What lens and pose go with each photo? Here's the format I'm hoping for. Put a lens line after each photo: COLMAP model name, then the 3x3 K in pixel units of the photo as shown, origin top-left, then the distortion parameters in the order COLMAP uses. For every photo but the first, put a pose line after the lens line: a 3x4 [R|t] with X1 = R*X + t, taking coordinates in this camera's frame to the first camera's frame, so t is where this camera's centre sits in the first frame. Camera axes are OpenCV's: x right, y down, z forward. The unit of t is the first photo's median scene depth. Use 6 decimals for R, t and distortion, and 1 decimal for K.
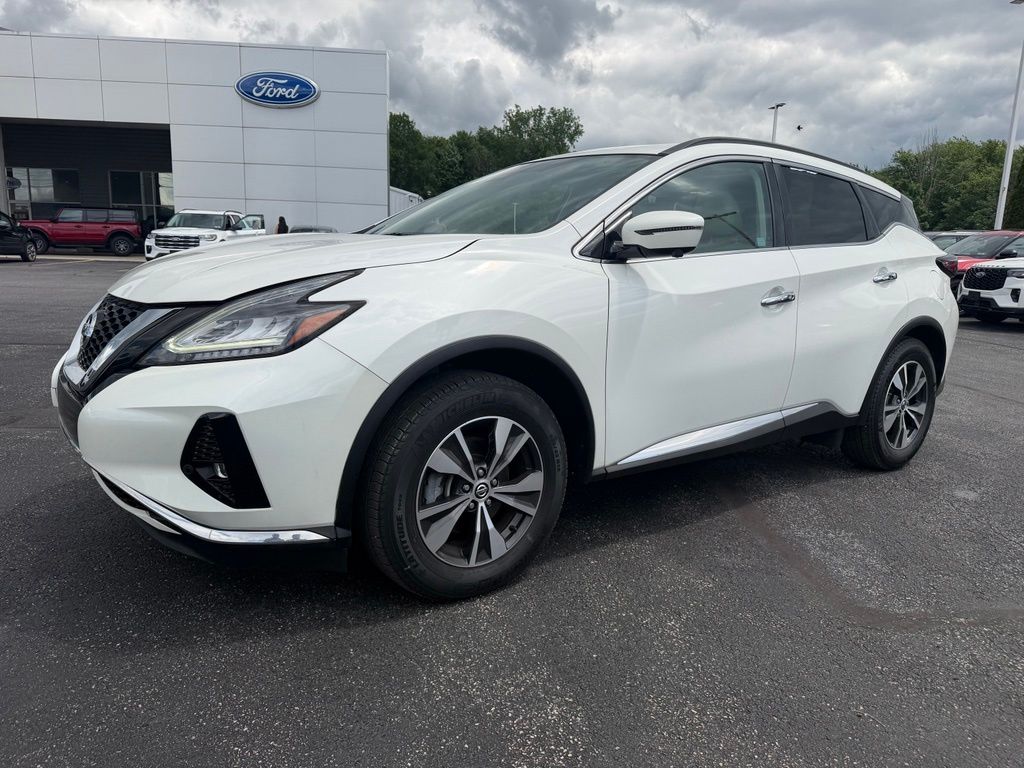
lens RADIAL K [[752.2, 0, 512.7], [0, 752.2, 406.3], [0, 0, 1]] dist [-0.002196, -0.011523]
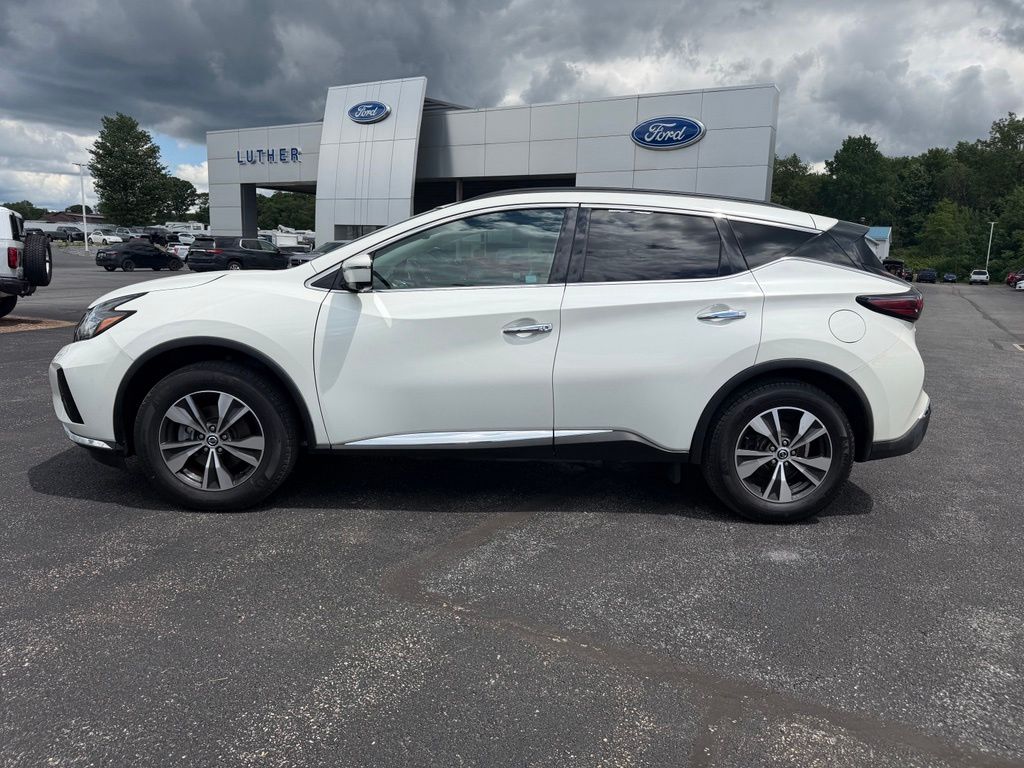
lens RADIAL K [[747.1, 0, 533.0], [0, 747.1, 383.1], [0, 0, 1]] dist [0.020074, -0.001886]
pose [[0.822012, 0.090726, -0.562196, 0.179354], [-0.125966, 0.991741, -0.024135, -0.006263], [0.555363, 0.090656, 0.826652, 0.014740]]
